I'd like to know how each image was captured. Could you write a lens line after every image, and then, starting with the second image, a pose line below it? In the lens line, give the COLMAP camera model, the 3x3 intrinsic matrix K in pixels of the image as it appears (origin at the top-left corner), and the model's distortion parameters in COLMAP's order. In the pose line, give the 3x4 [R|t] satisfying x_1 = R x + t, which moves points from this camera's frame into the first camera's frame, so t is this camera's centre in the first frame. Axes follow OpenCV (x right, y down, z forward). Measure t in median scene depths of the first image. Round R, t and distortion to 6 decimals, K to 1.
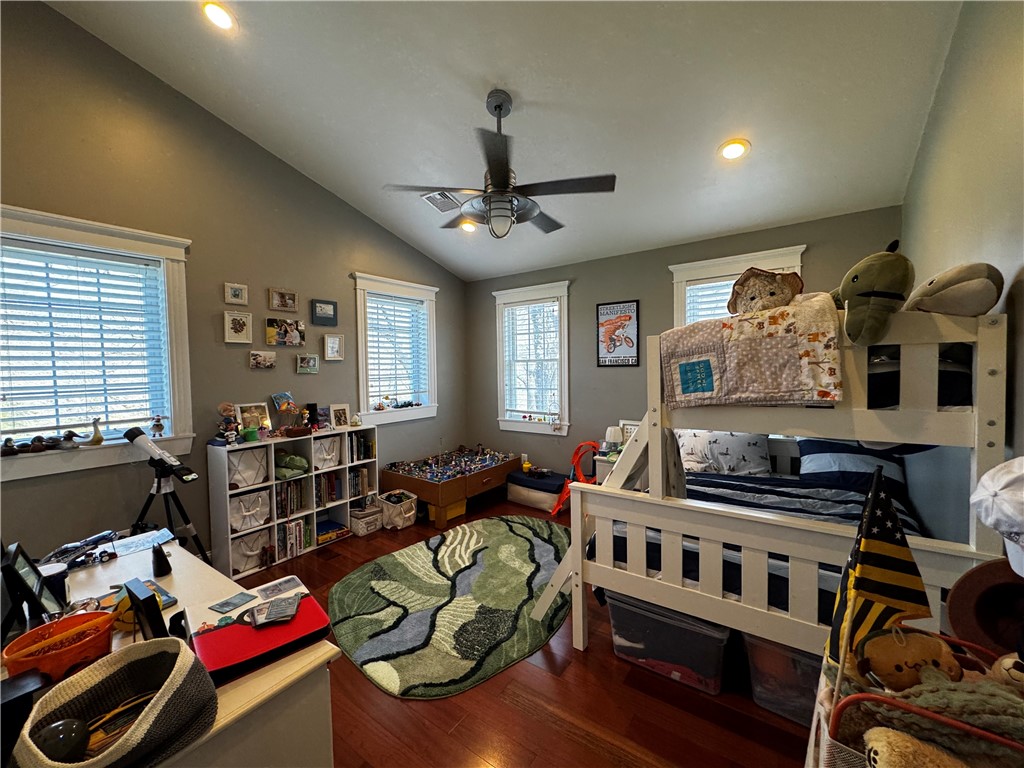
lens RADIAL K [[410.0, 0, 513.3], [0, 410.0, 383.5], [0, 0, 1]] dist [-0.000964, 0.000427]
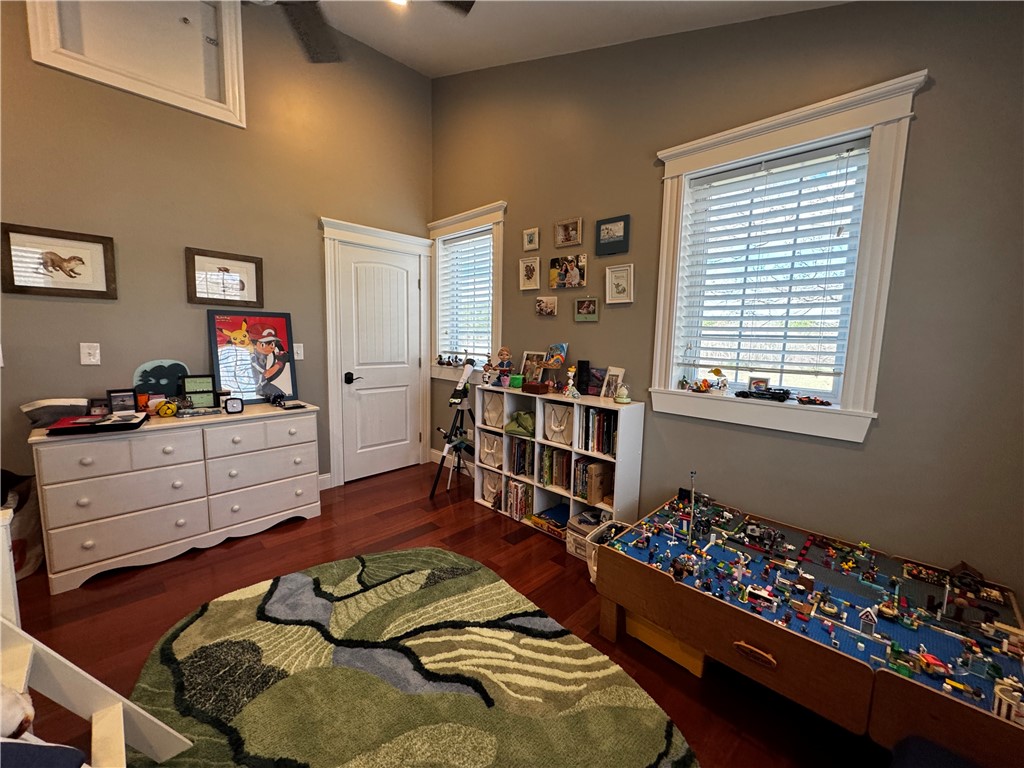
lens RADIAL K [[410.0, 0, 513.3], [0, 410.0, 383.5], [0, 0, 1]] dist [-0.000964, 0.000427]
pose [[-0.156813, 0.128037, -0.979294, 0.321447], [-0.064406, 0.988125, 0.139505, -0.009178], [0.985526, 0.084948, -0.146704, 1.050188]]
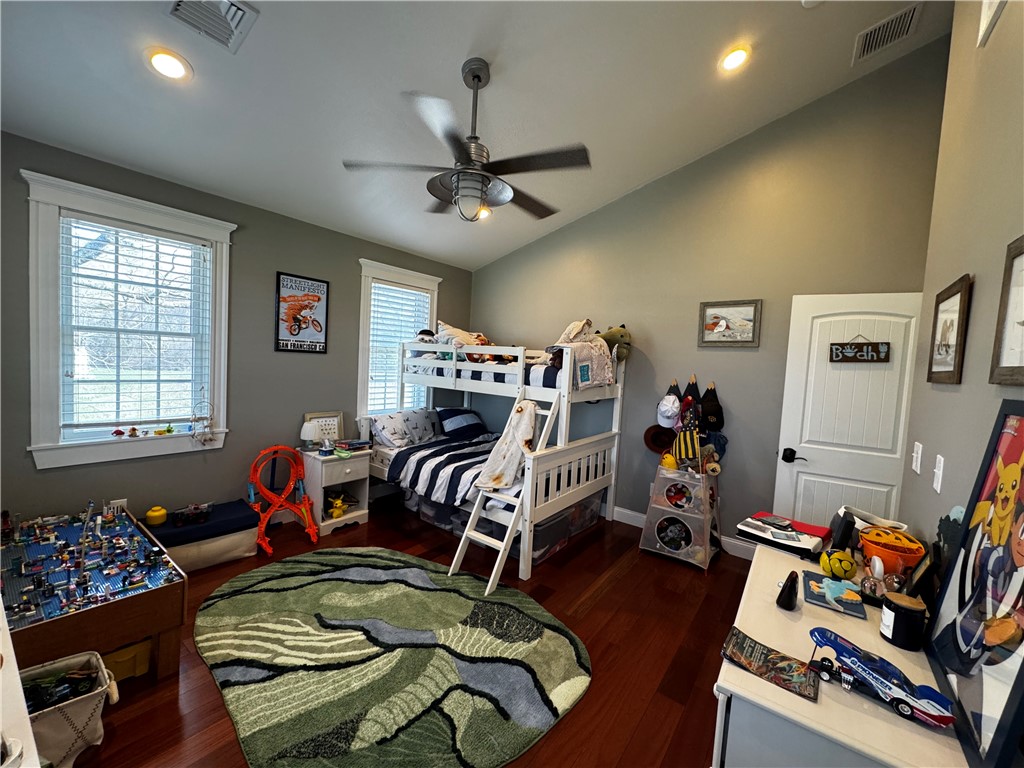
lens RADIAL K [[410.0, 0, 513.3], [0, 410.0, 383.5], [0, 0, 1]] dist [-0.000964, 0.000427]
pose [[0.020463, -0.037850, 0.999074, -0.723277], [-0.014154, 0.999172, 0.038143, -0.018684], [-0.999690, -0.014921, 0.019910, 0.657037]]
